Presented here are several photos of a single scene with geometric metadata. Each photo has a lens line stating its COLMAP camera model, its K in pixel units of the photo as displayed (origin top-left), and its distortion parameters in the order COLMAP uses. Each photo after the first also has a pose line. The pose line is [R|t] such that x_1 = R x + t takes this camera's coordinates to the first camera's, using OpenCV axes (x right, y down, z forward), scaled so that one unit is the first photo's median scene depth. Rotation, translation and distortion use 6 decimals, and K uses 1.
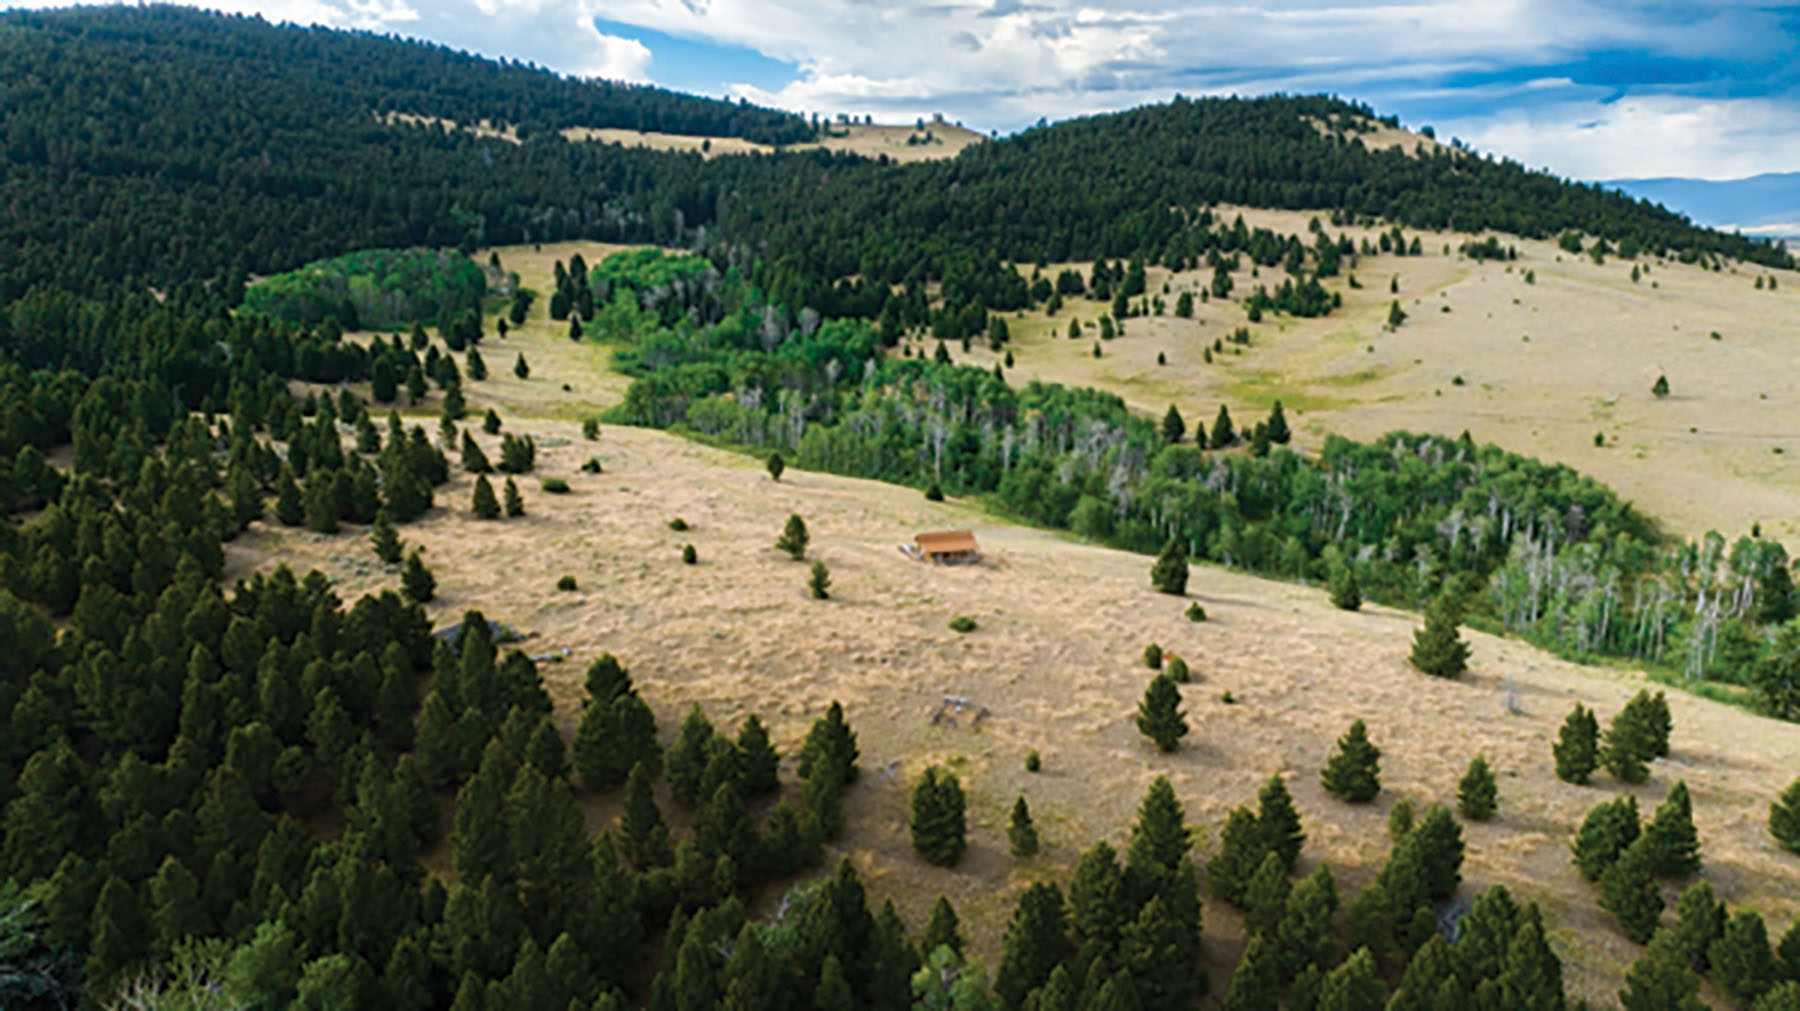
lens RADIAL K [[1265.8, 0, 890.7], [0, 1265.8, 509.9], [0, 0, 1]] dist [-0.037968, 0.037719]
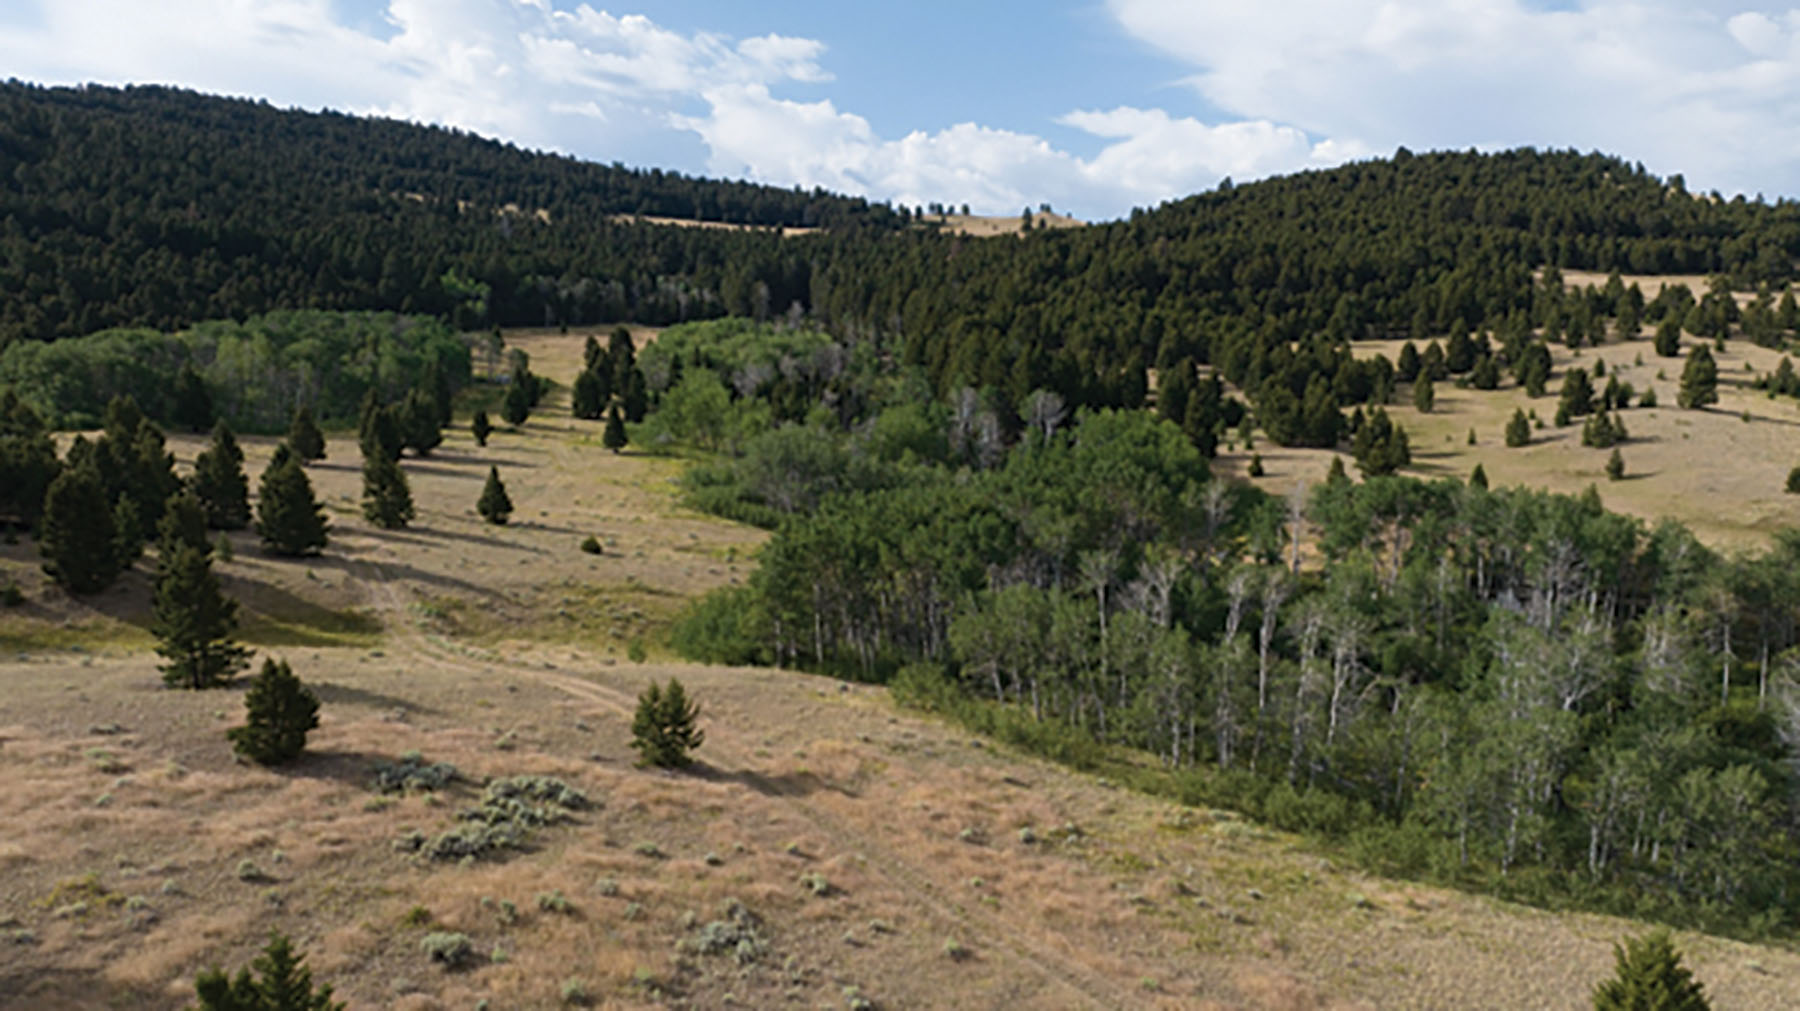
lens RADIAL K [[1265.8, 0, 890.7], [0, 1265.8, 509.9], [0, 0, 1]] dist [-0.037968, 0.037719]
pose [[0.999615, -0.001297, -0.027704, -0.099162], [-0.001643, 0.994382, -0.105836, -0.044335], [0.027686, 0.105840, 0.993998, 0.398787]]
